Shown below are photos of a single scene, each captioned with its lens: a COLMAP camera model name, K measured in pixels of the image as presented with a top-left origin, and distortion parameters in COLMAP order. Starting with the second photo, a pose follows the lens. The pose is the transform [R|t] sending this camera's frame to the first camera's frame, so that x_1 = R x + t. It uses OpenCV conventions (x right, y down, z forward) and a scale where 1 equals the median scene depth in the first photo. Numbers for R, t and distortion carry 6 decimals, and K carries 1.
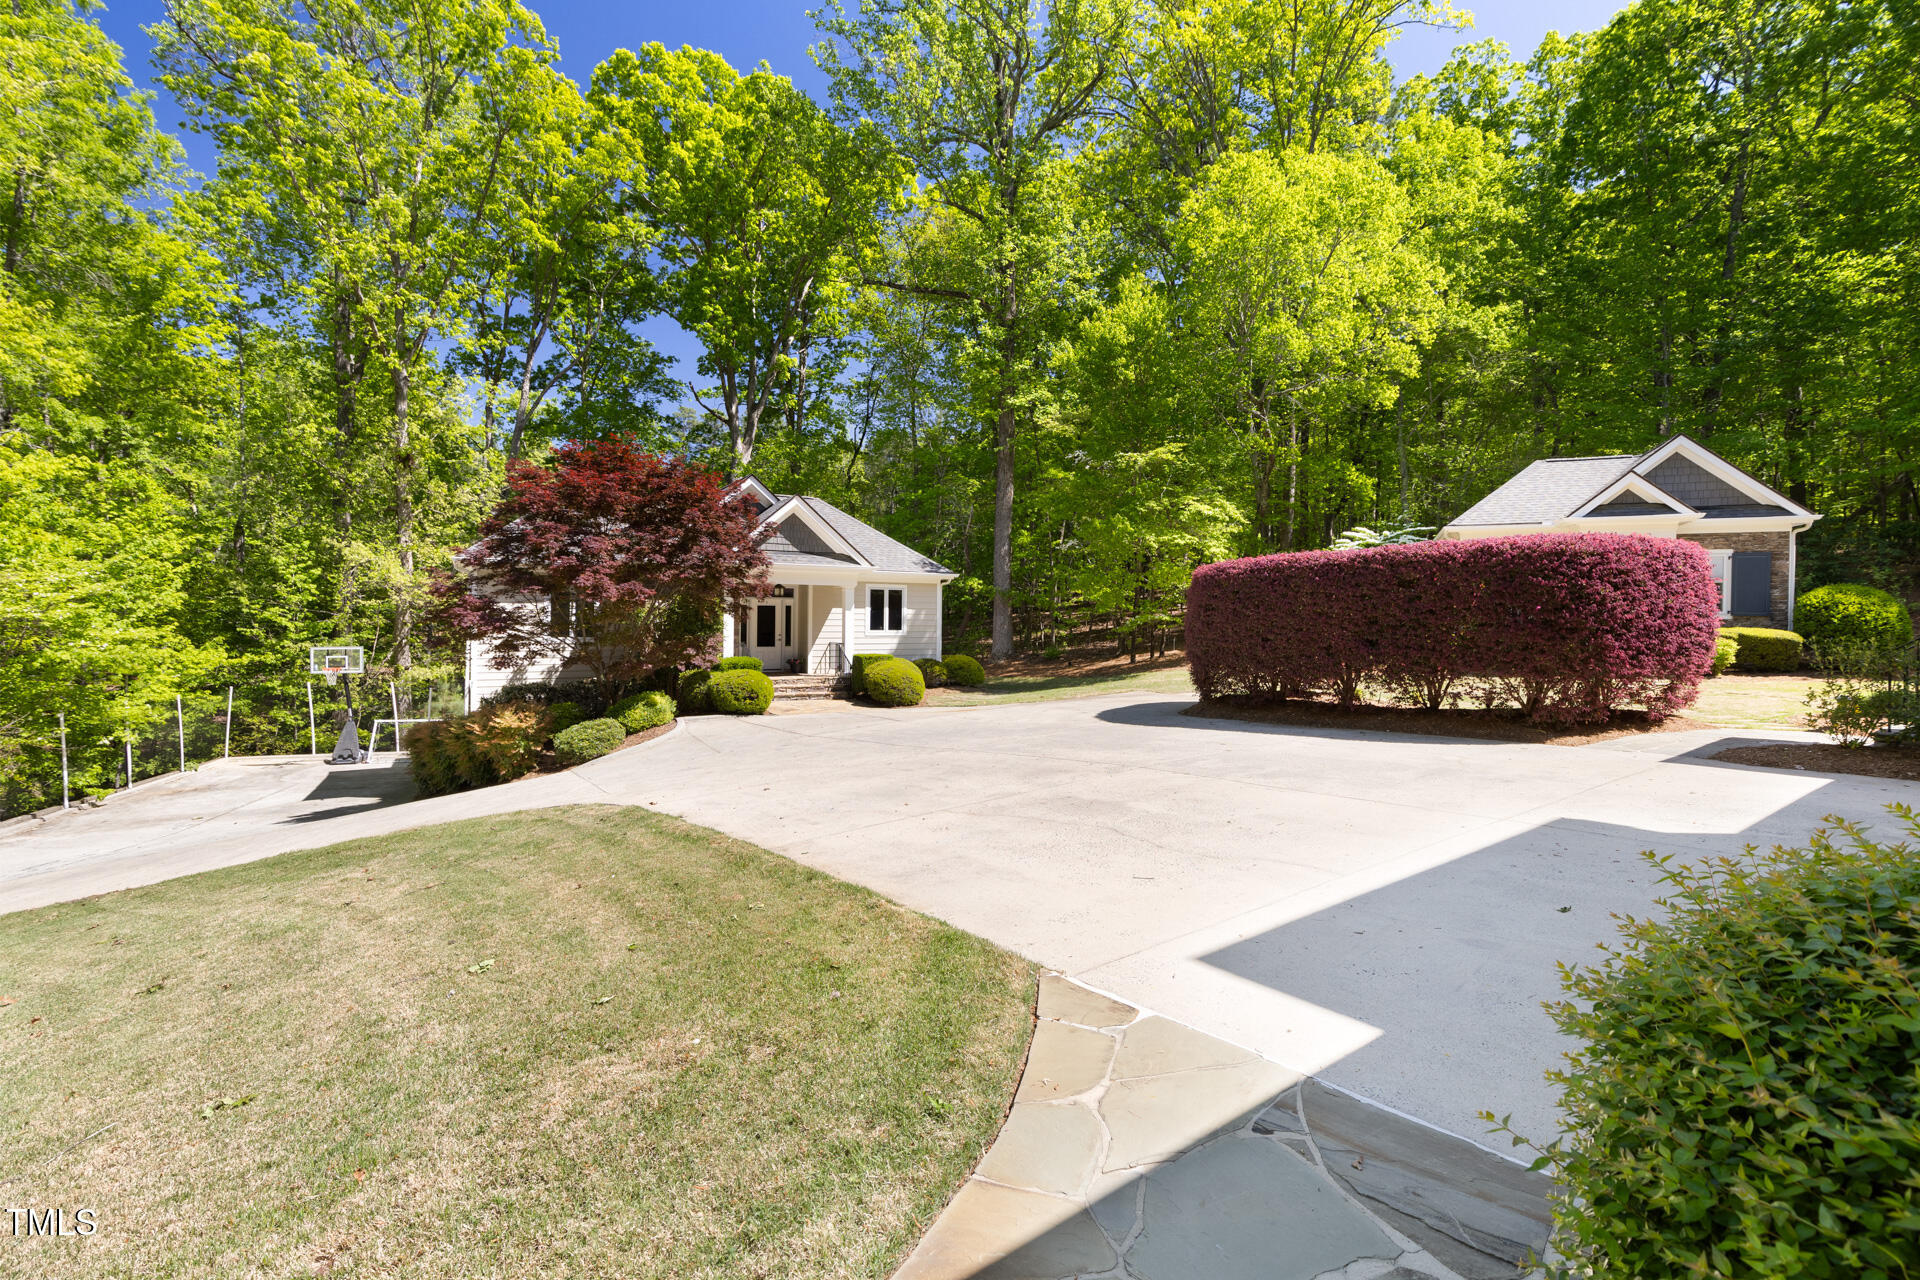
lens RADIAL K [[890.8, 0, 960.0], [0, 890.8, 640.0], [0, 0, 1]] dist [0.000999, 0.000297]
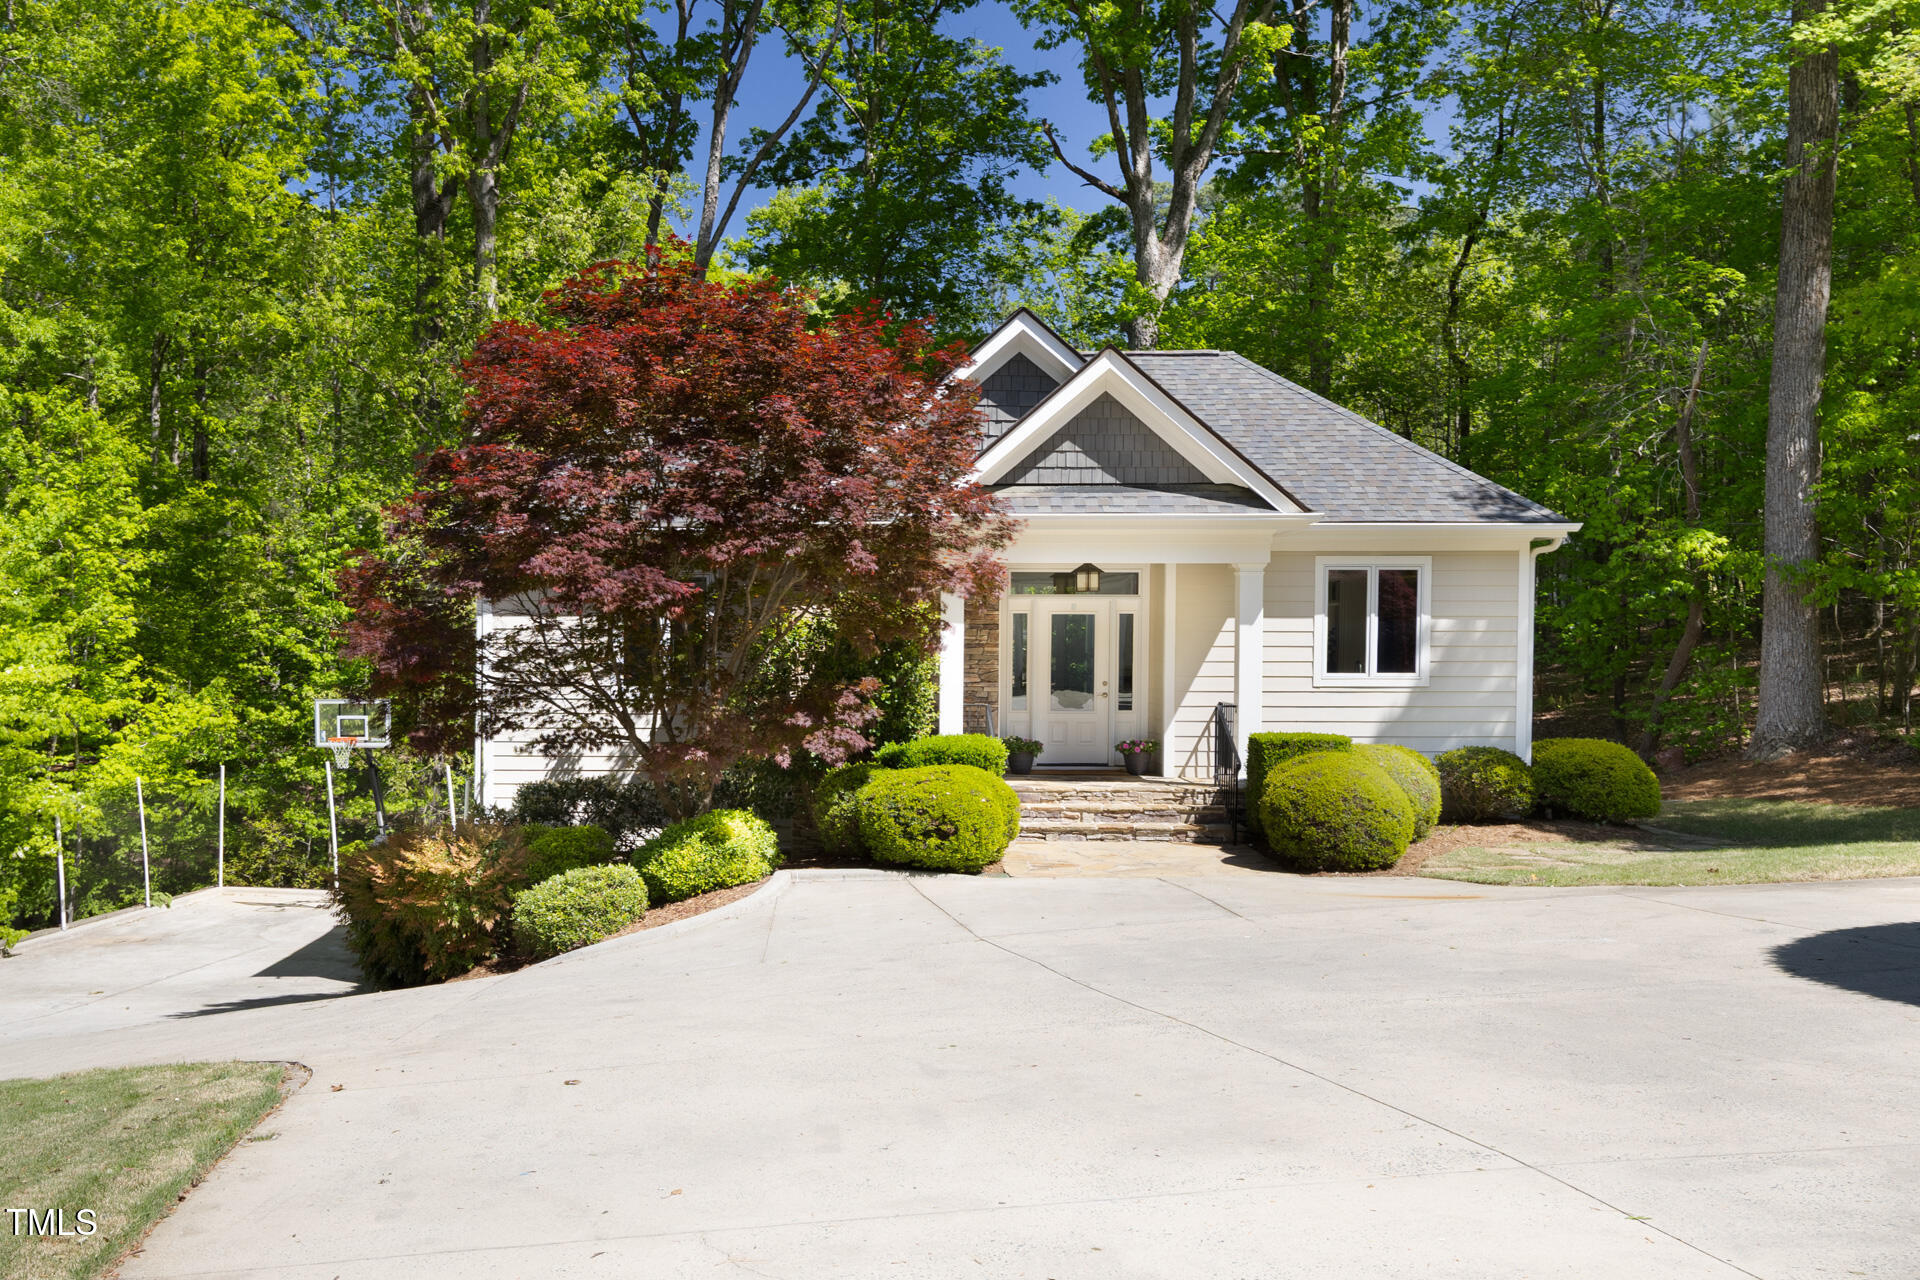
lens RADIAL K [[1857.6, 0, 959.9], [0, 1857.6, 705.3], [0, 0, 1]] dist [0.003396, -0.000942]
pose [[0.844754, 0.015350, -0.534934, 0.221679], [-0.007427, 0.999829, 0.016960, -0.010232], [0.535103, -0.010354, 0.844724, 0.230569]]
